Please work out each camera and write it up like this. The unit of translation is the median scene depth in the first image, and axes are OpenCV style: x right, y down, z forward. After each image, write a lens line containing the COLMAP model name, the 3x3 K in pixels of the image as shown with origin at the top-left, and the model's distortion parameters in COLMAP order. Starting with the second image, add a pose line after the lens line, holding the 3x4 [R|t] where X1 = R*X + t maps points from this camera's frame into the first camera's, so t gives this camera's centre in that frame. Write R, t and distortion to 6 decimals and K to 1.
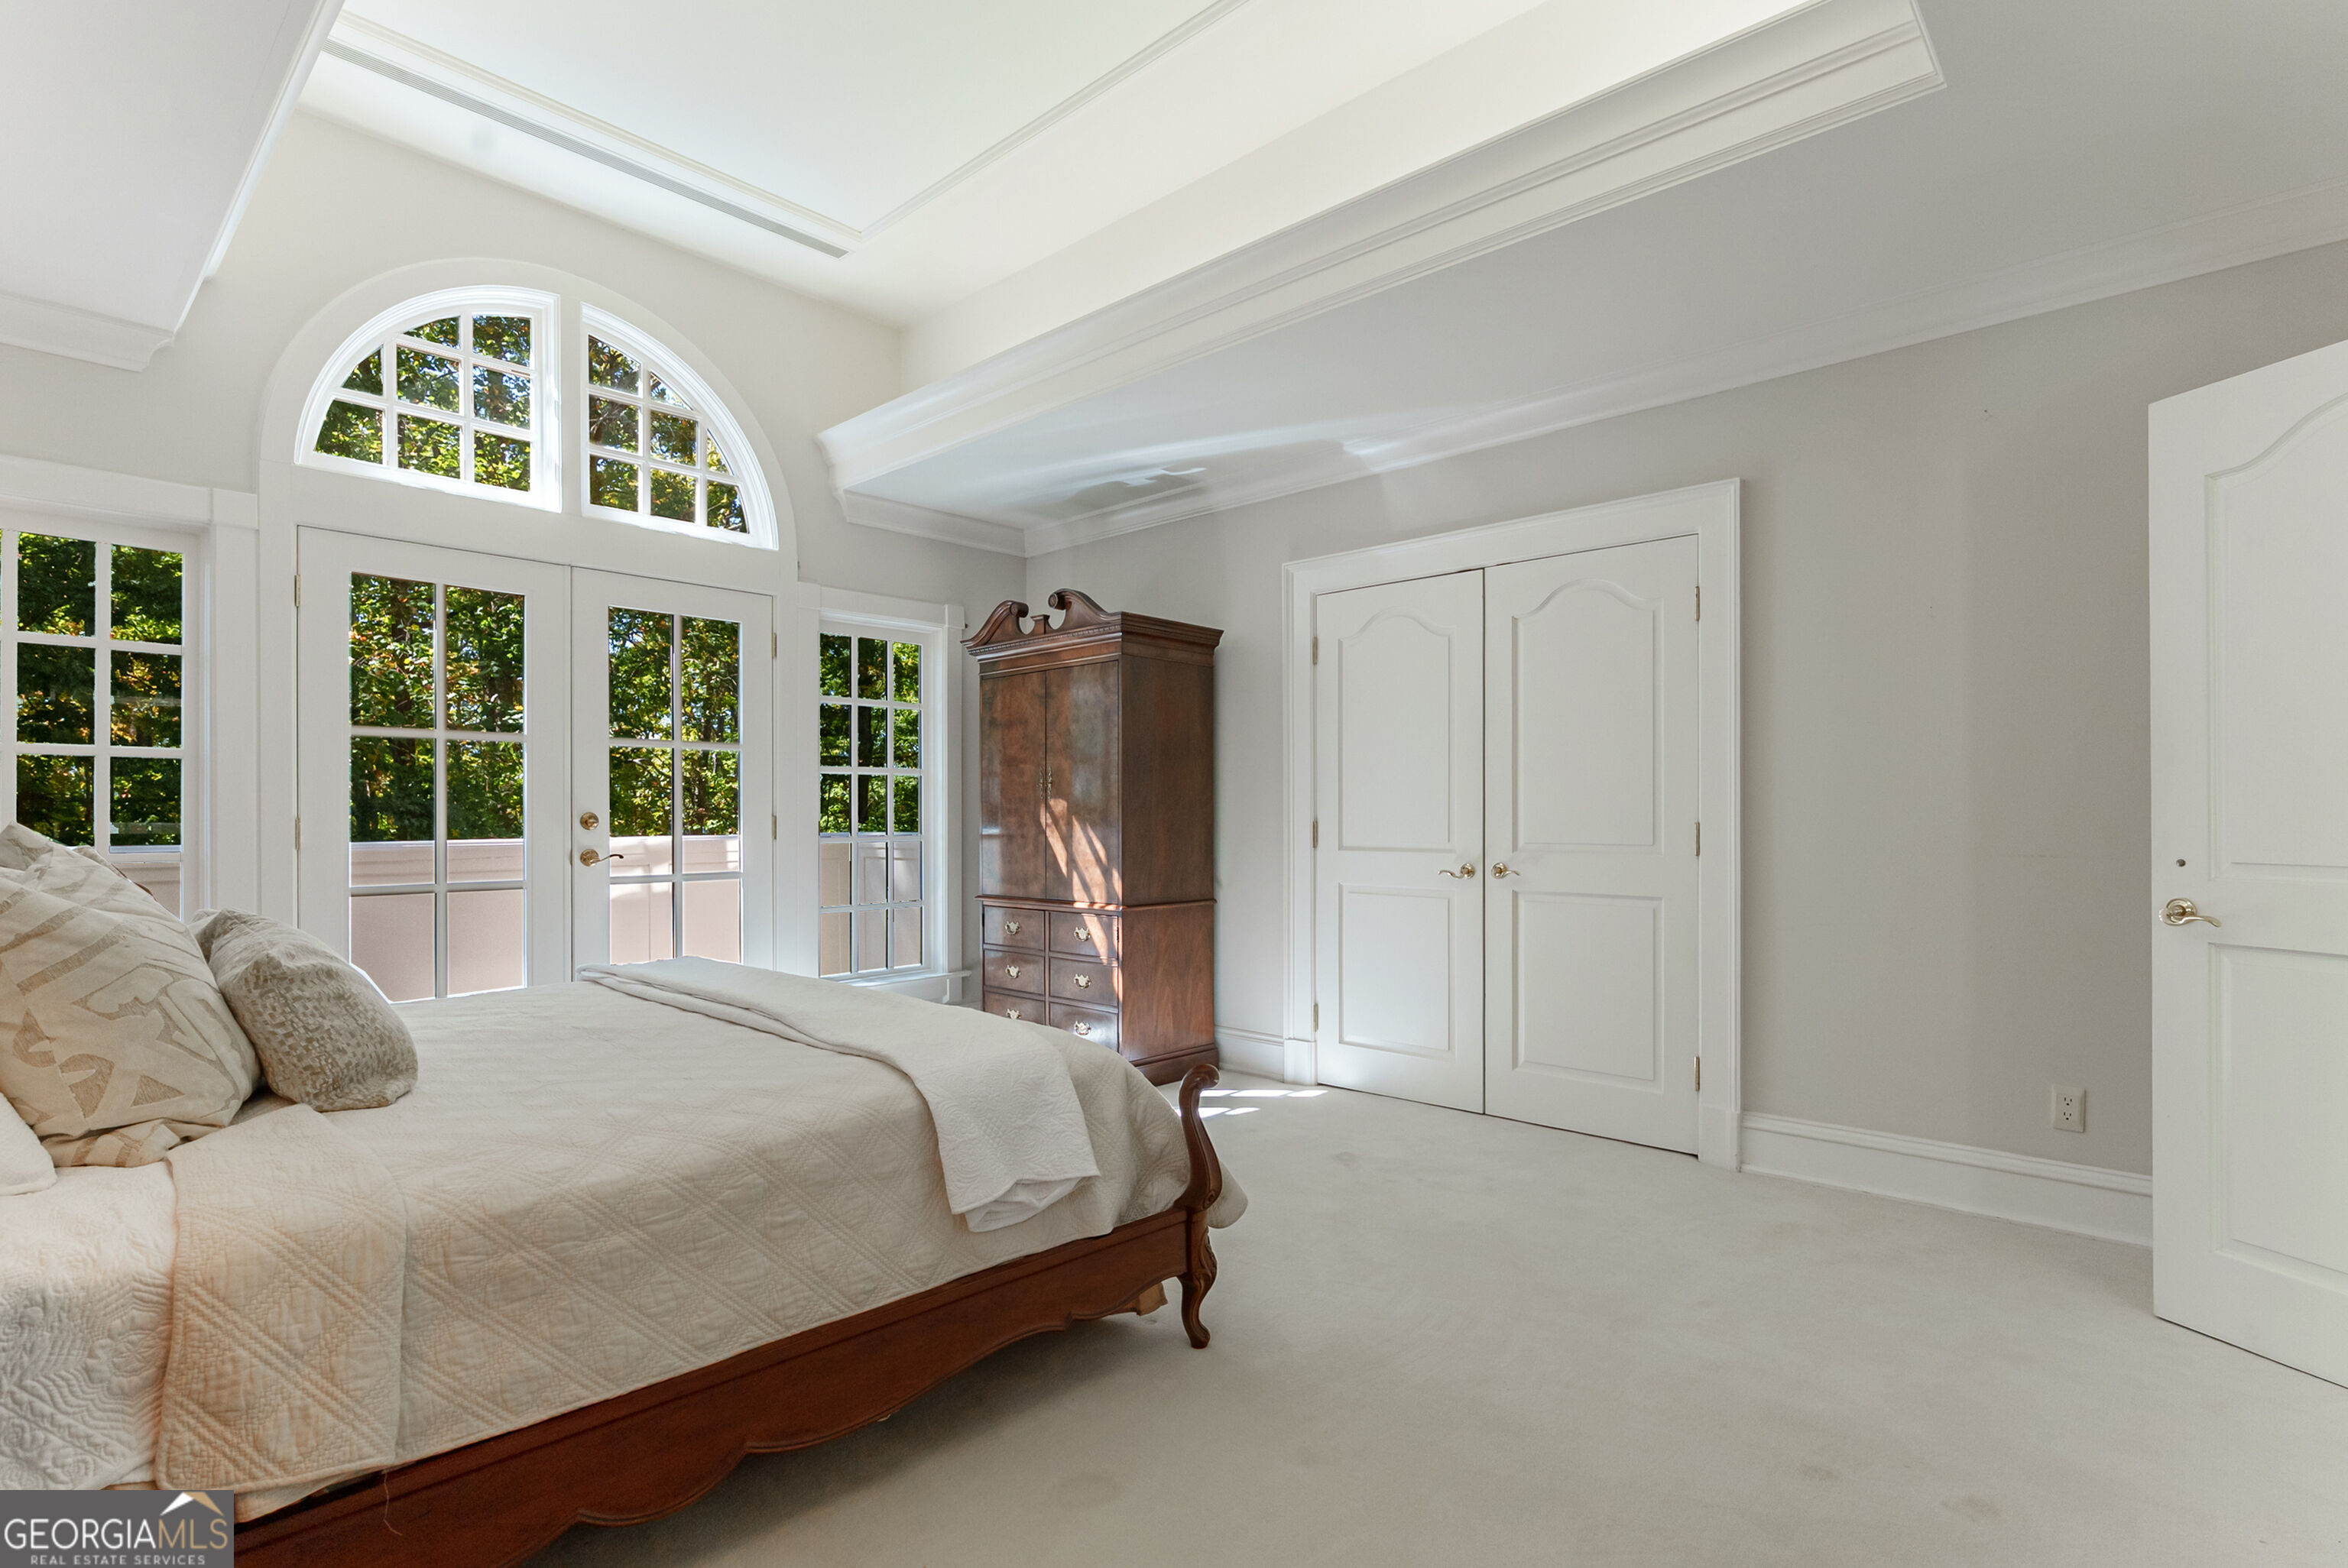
lens RADIAL K [[1126.5, 0, 1193.3], [0, 1126.5, 814.2], [0, 0, 1]] dist [-0.010206, 0.000112]
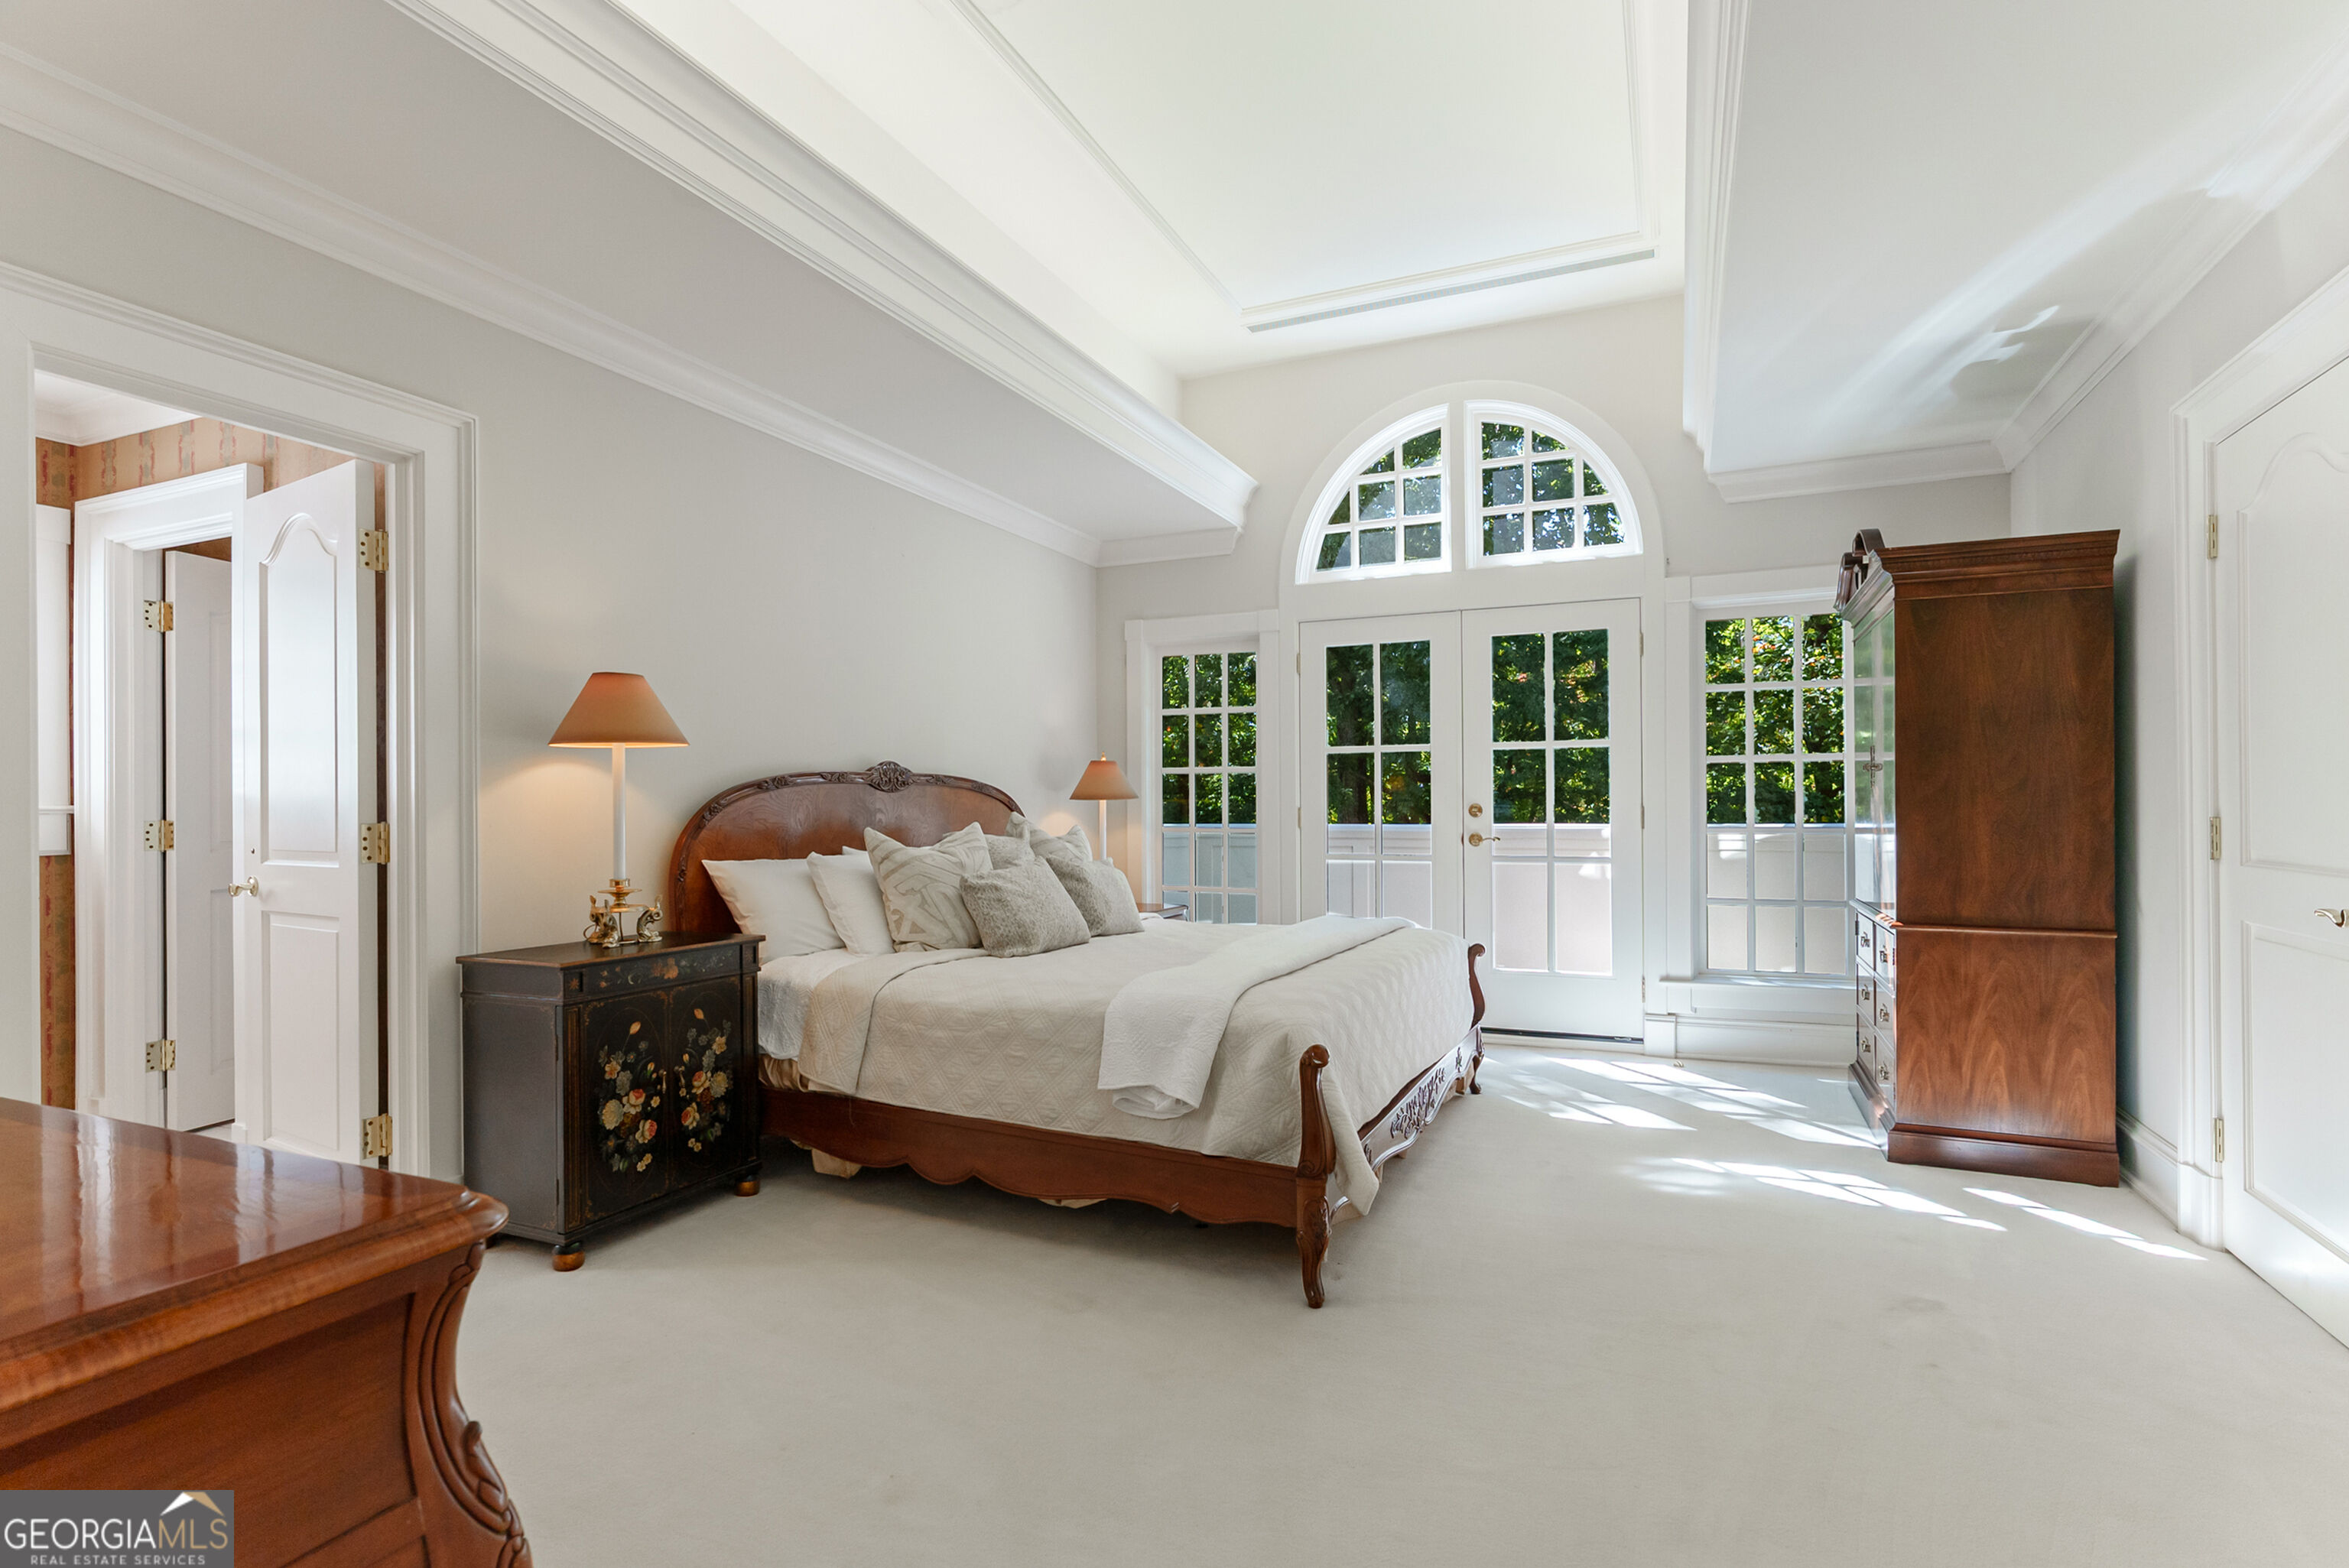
lens RADIAL K [[1101.6, 0, 1179.8], [0, 1101.6, 795.9], [0, 0, 1]] dist [-0.013776, 0.000945]
pose [[0.311389, -0.008062, -0.950248, 0.540736], [0.004956, 0.999964, -0.006860, -0.003542], [0.950270, -0.002573, 0.311418, 0.311694]]
